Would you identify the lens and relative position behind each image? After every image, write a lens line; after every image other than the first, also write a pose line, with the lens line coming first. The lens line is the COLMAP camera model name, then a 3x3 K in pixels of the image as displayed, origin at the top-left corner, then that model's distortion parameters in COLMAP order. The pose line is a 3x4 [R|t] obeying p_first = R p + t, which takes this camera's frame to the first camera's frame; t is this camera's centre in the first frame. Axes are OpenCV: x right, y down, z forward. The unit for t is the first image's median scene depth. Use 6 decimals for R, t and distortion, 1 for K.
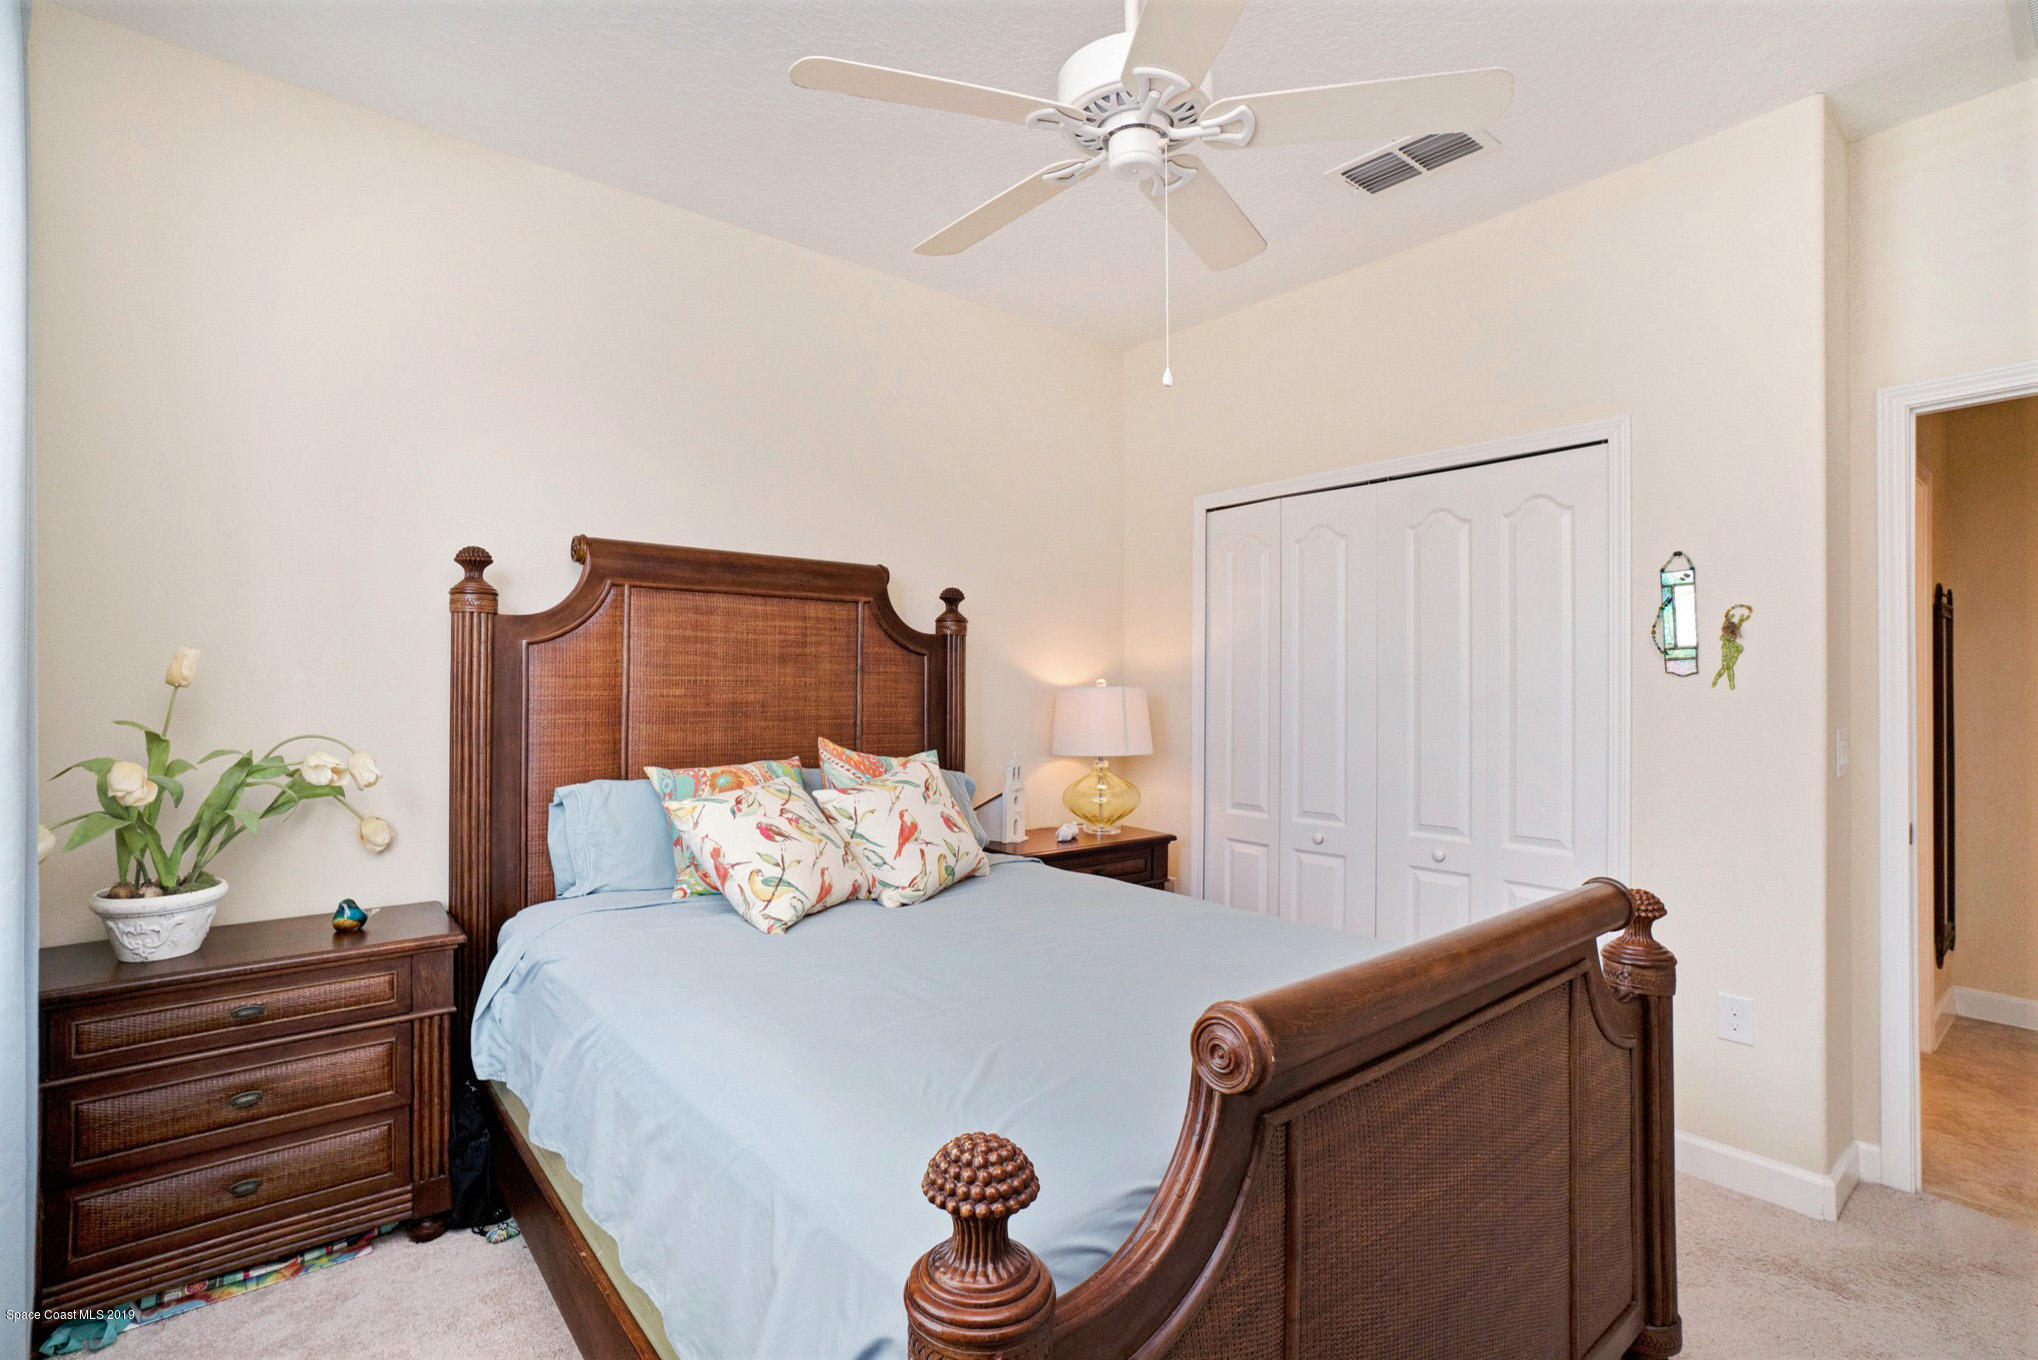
lens RADIAL K [[931.9, 0, 990.2], [0, 931.9, 685.1], [0, 0, 1]] dist [-0.049515, 0.011792]
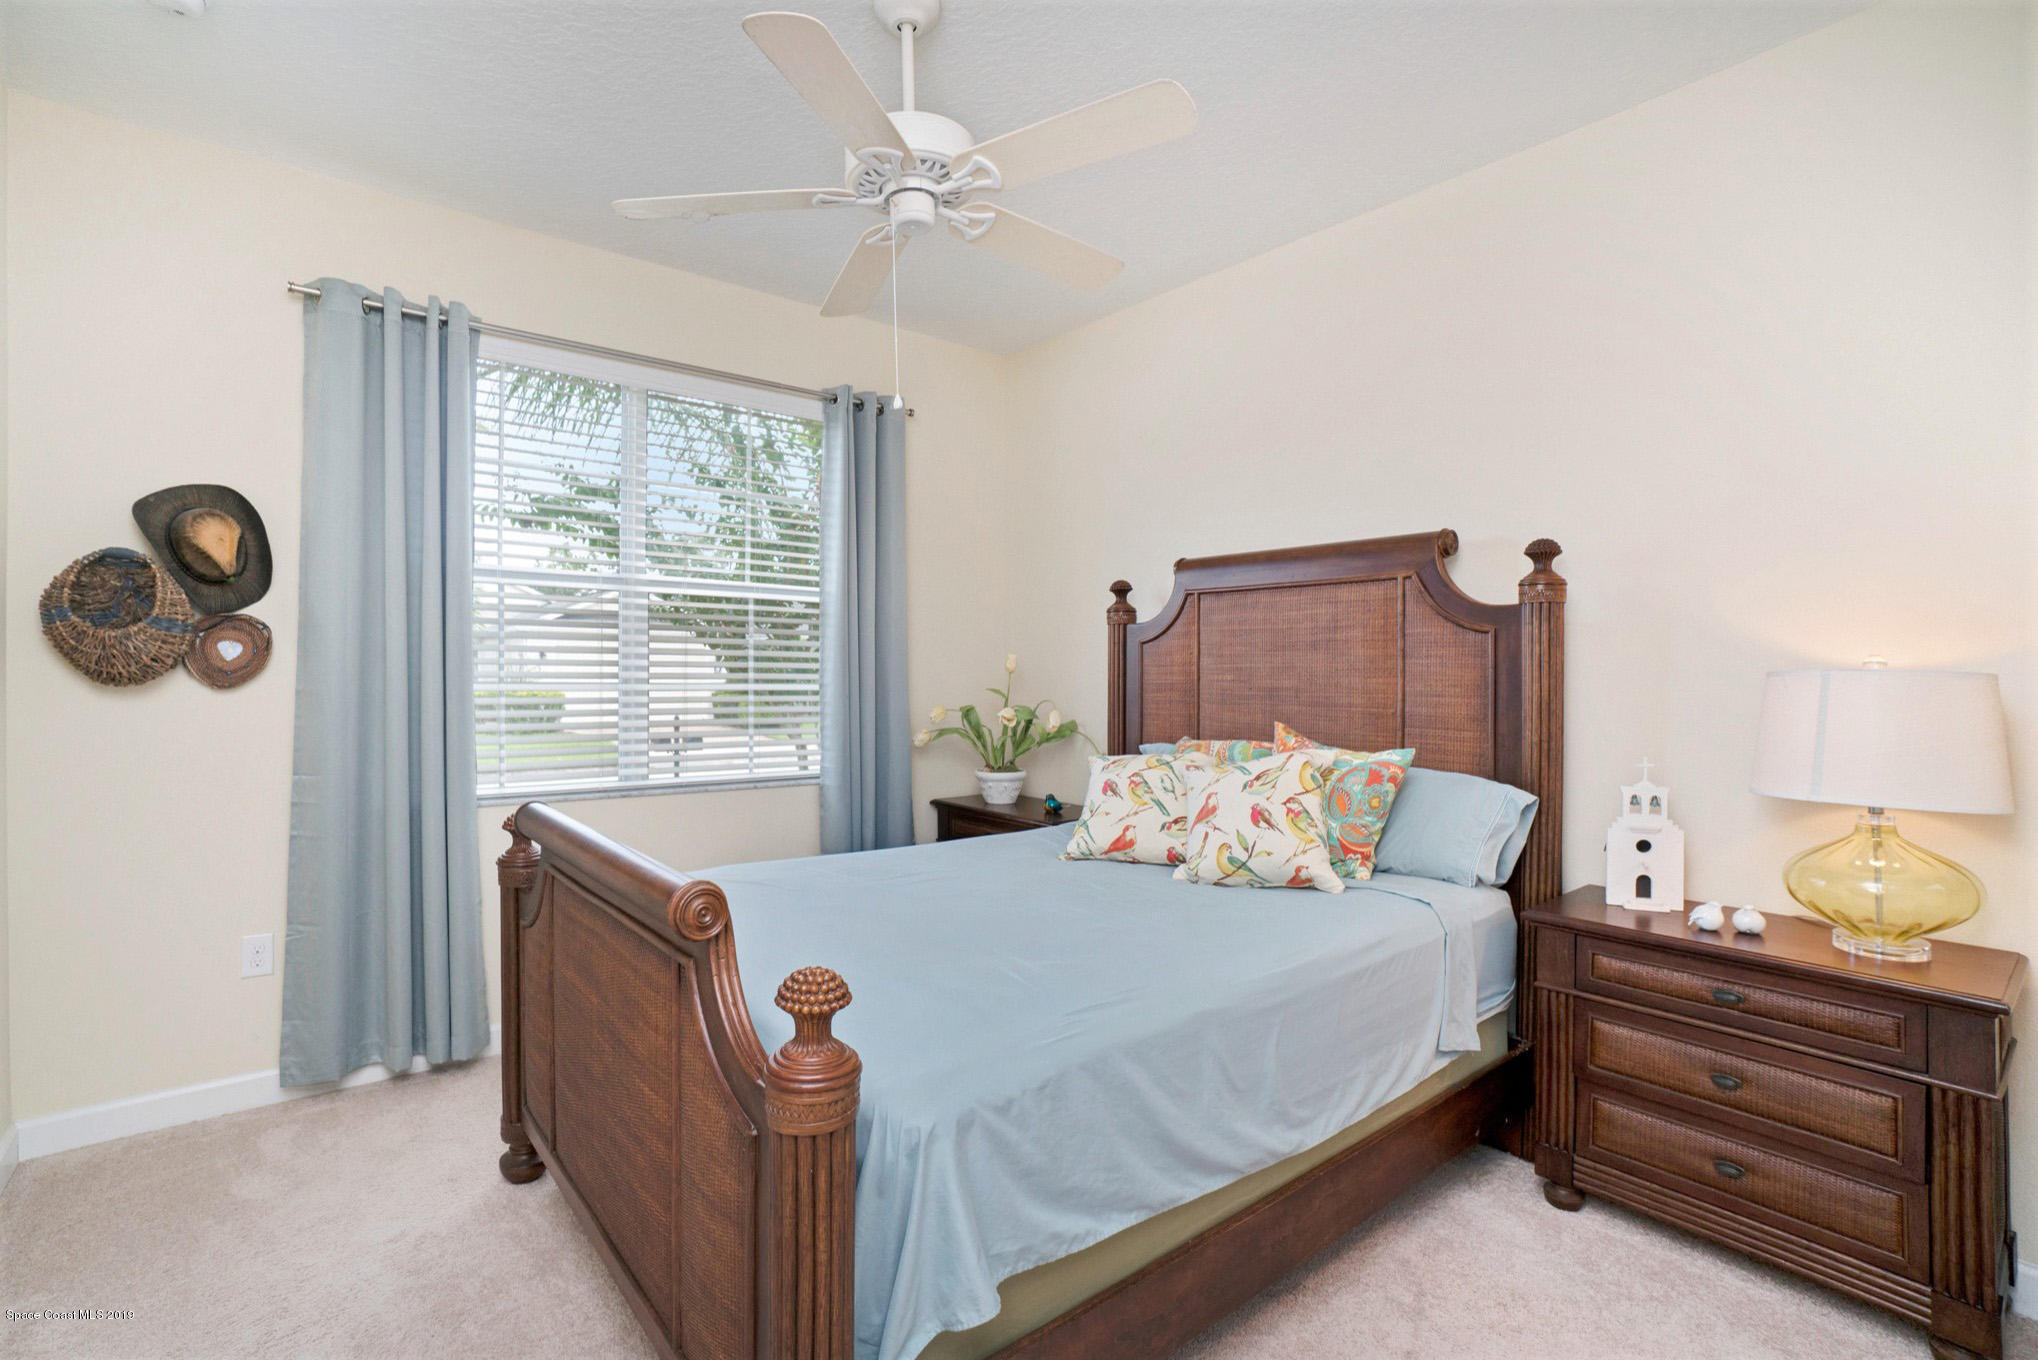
lens RADIAL K [[969.1, 0, 1019.0], [0, 969.1, 680.0], [0, 0, 1]] dist [-0.011971, 0.000006]
pose [[0.001810, 0.004081, -0.999990, 0.832805], [-0.000308, 0.999992, 0.004080, 0.004995], [0.999998, 0.000300, 0.001812, 0.671431]]
